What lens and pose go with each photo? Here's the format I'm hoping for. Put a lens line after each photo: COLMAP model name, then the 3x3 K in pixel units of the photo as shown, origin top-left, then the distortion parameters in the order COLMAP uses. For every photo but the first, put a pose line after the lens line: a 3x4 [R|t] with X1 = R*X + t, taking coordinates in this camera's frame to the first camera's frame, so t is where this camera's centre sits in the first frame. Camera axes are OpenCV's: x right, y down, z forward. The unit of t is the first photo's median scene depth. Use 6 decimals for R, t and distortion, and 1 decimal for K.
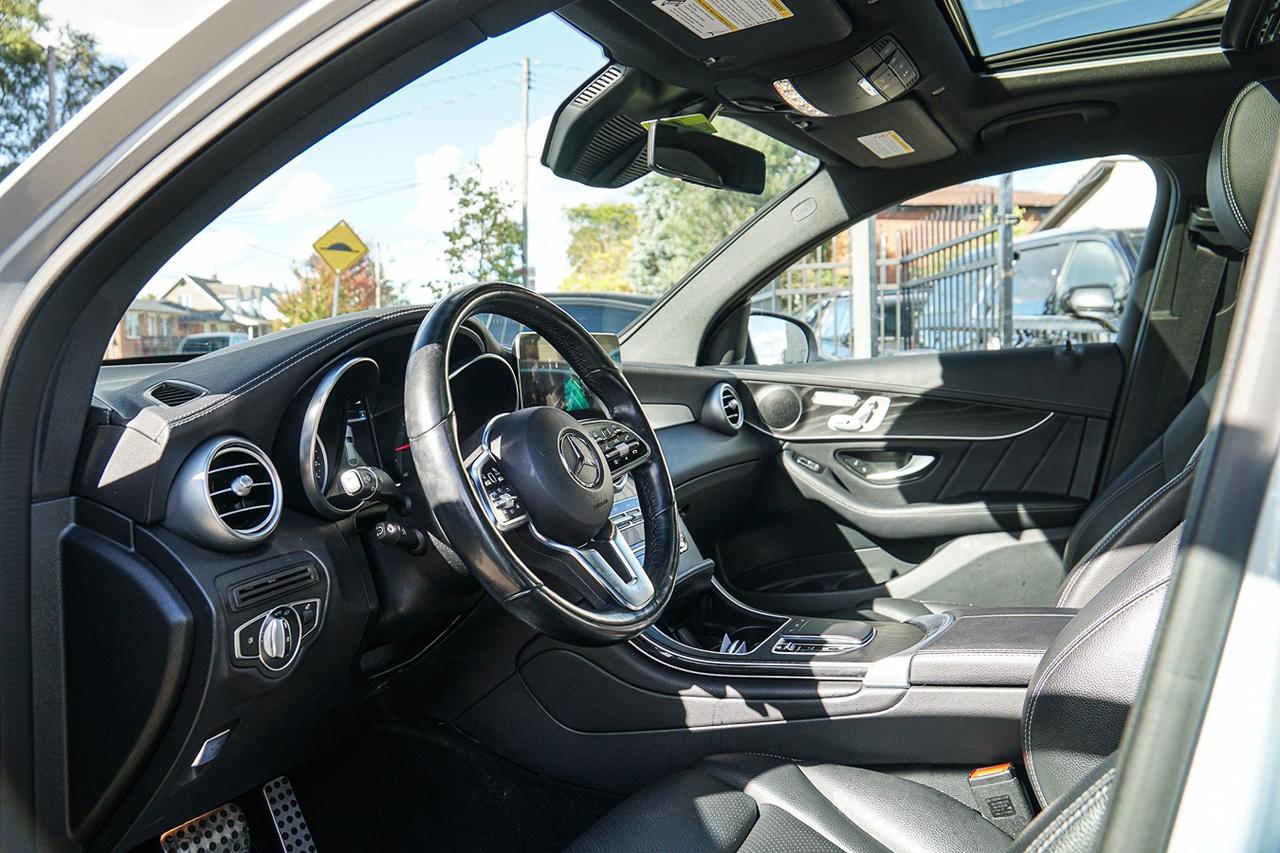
lens RADIAL K [[994.4, 0, 640.0], [0, 994.4, 426.5], [0, 0, 1]] dist [-0.149202, 0.108989]
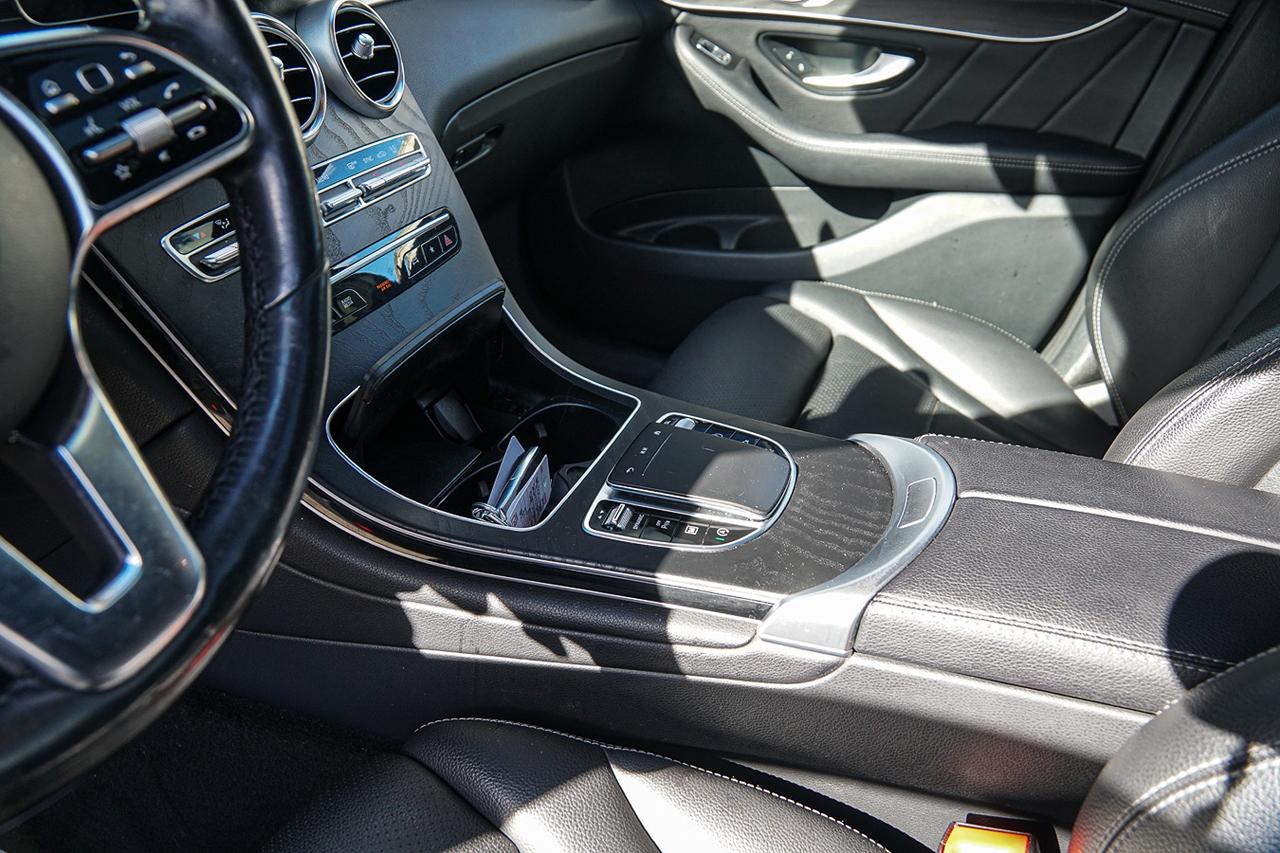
lens RADIAL K [[994.4, 0, 640.0], [0, 994.4, 426.5], [0, 0, 1]] dist [-0.149202, 0.108989]
pose [[0.994641, 0.023214, 0.100749, 0.074484], [-0.066497, 0.889809, 0.451463, -0.028753], [-0.079167, -0.455743, 0.886584, 0.389962]]
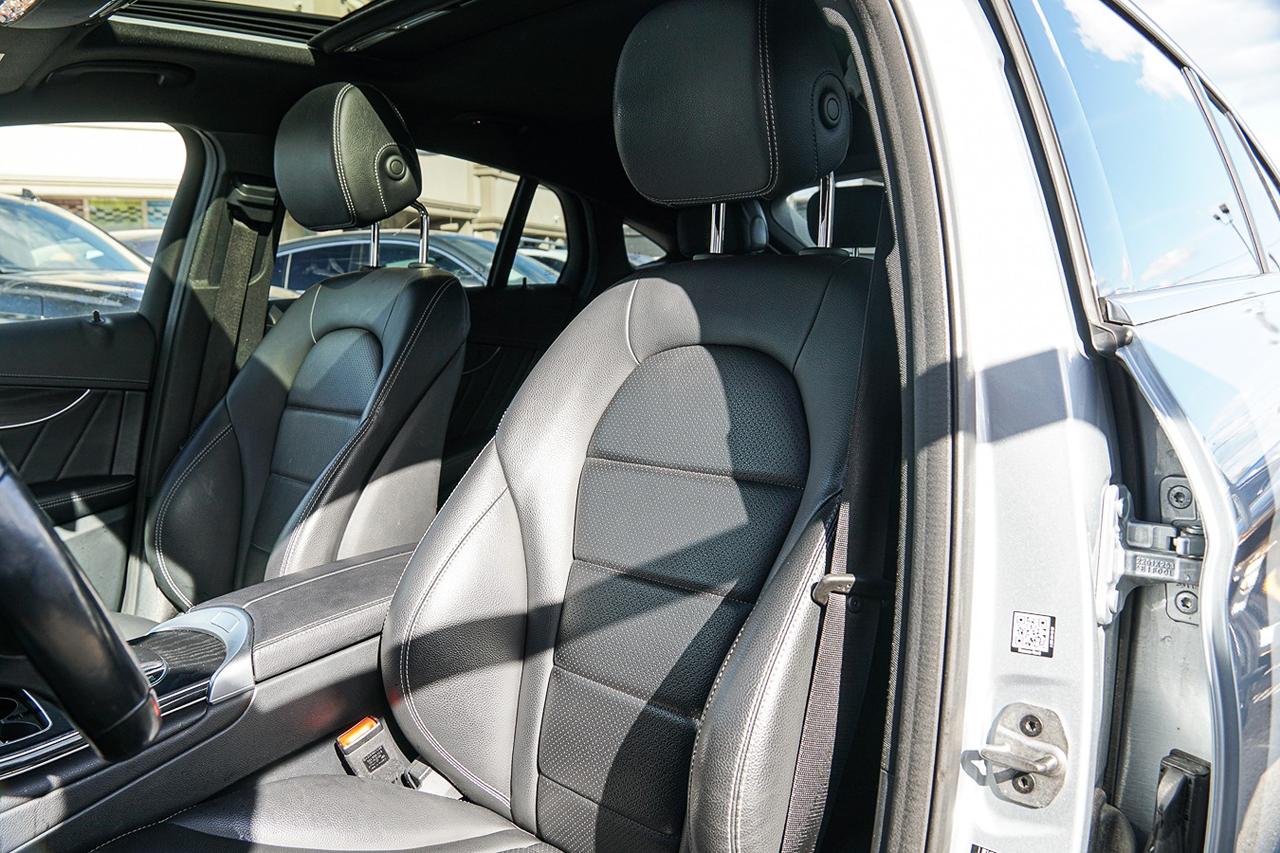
lens RADIAL K [[994.4, 0, 640.0], [0, 994.4, 426.5], [0, 0, 1]] dist [-0.149202, 0.108989]
pose [[0.321715, -0.119337, 0.939286, -0.271940], [0.082656, 0.991778, 0.097696, -0.024973], [-0.943222, 0.046207, 0.328933, 0.203720]]
